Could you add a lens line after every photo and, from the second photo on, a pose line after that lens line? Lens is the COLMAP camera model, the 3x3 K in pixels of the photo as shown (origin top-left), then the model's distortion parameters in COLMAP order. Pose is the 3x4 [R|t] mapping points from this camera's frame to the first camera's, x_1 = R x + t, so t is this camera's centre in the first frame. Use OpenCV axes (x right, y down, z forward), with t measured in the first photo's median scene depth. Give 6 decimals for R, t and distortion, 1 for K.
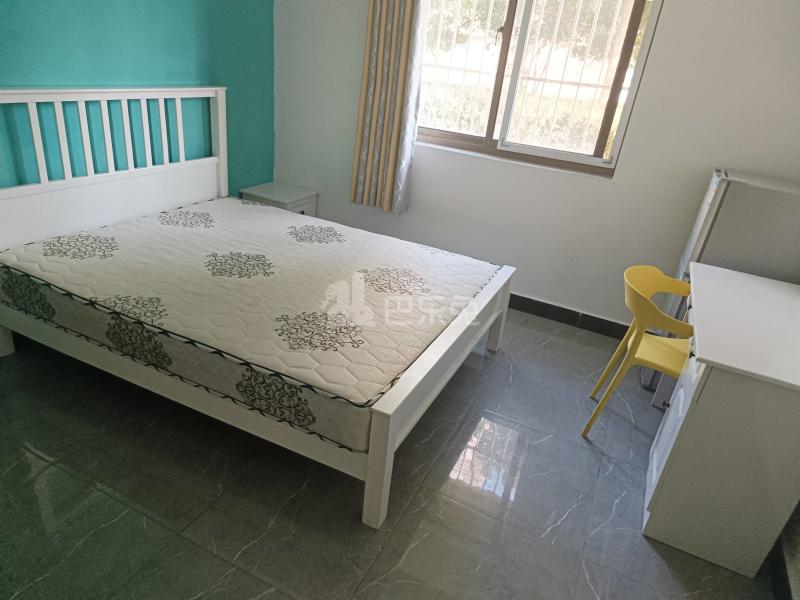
lens RADIAL K [[537.7, 0, 403.0], [0, 537.7, 304.3], [0, 0, 1]] dist [0.042172, -0.015856]
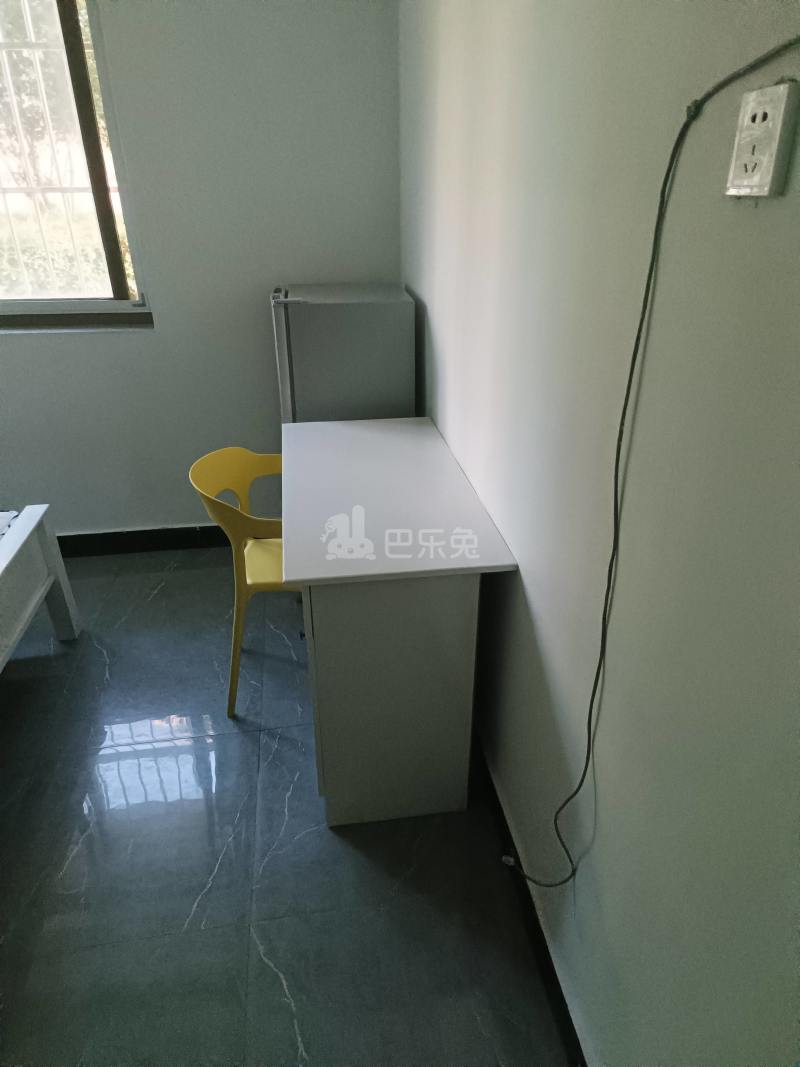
lens RADIAL K [[717.2, 0, 403.3], [0, 717.2, 537.3], [0, 0, 1]] dist [0.042172, -0.015856]
pose [[0.823033, -0.354074, 0.444127, 0.157185], [0.328213, 0.934632, 0.136895, -0.012157], [-0.463566, 0.033099, 0.885444, 0.083509]]
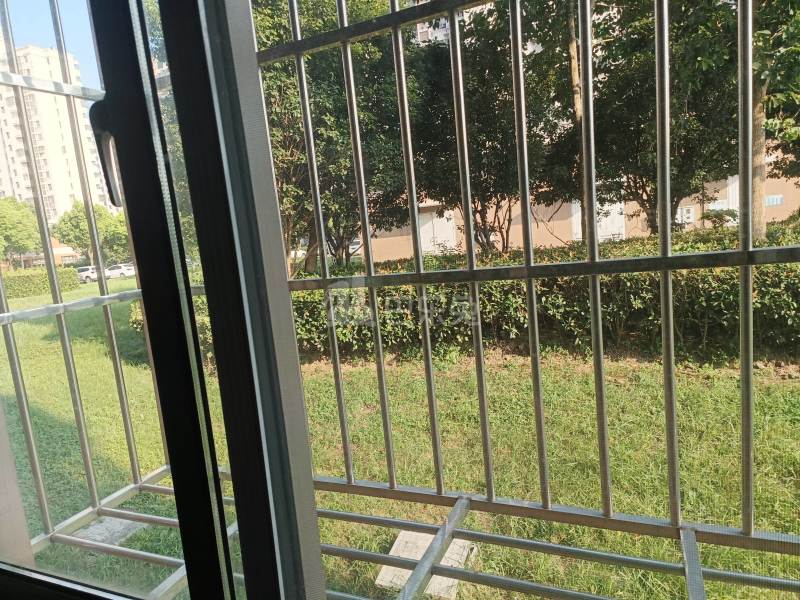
lens RADIAL K [[537.7, 0, 398.3], [0, 537.7, 298.6], [0, 0, 1]] dist [0.042172, -0.015856]
pose [[0.977453, -0.211137, -0.002523, 0.278079], [0.200024, 0.929703, -0.309260, -0.400394], [0.067642, 0.301782, 0.950974, 0.905194]]
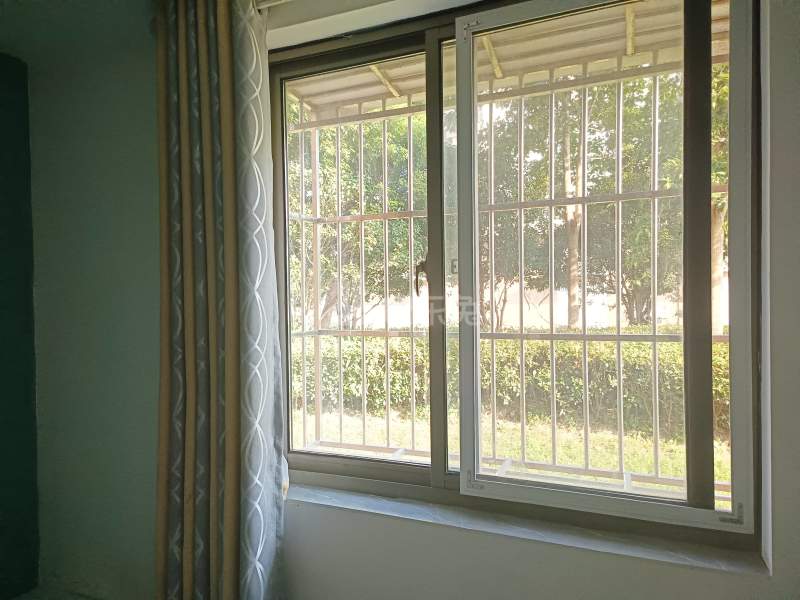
lens RADIAL K [[537.7, 0, 405.5], [0, 537.7, 300.0], [0, 0, 1]] dist [0.042172, -0.015856]
pose [[0.990533, -0.123775, 0.059363, 0.137543], [0.137266, 0.897939, -0.418168, -0.284702], [-0.001545, 0.422358, 0.906428, 0.586740]]
